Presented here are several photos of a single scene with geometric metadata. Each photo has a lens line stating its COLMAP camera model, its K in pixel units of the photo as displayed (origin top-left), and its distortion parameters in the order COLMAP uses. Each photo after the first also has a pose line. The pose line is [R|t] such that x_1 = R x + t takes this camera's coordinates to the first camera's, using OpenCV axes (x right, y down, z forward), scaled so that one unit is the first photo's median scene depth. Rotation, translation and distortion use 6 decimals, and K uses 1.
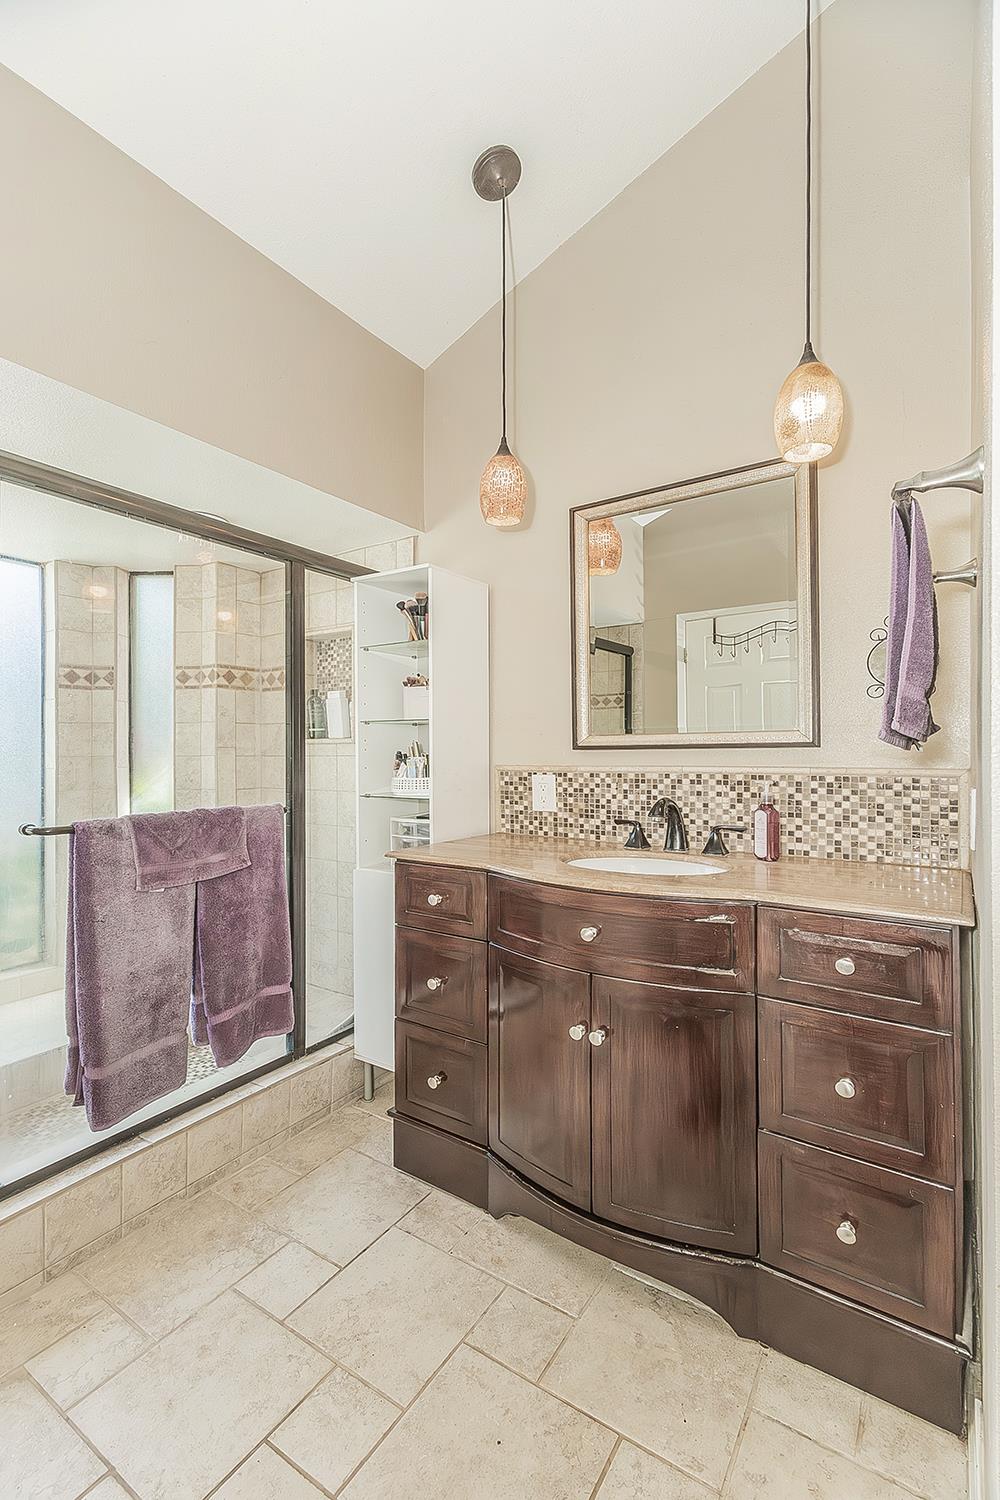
lens RADIAL K [[643.5, 0, 494.7], [0, 643.5, 747.4], [0, 0, 1]] dist [0.013059, -0.002032]
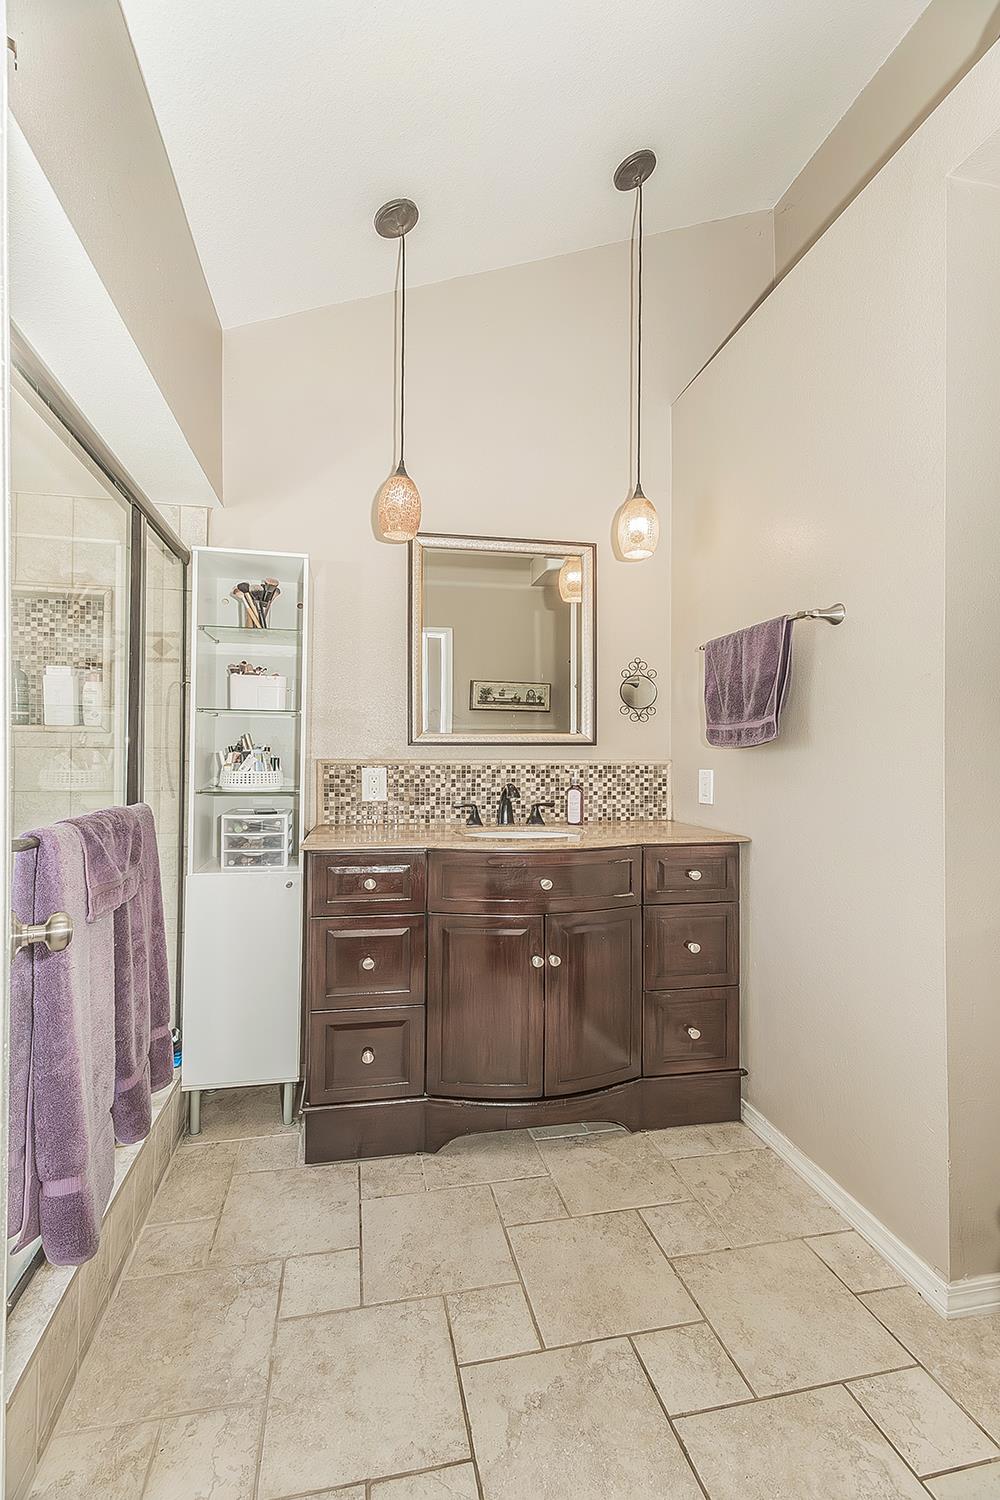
lens RADIAL K [[643.5, 0, 460.8], [0, 643.5, 751.4], [0, 0, 1]] dist [0.013059, -0.002032]
pose [[0.733394, 0.012959, 0.679680, -0.675041], [-0.013676, 0.999897, -0.004307, 0.021275], [-0.679666, -0.006137, 0.733496, 0.123179]]
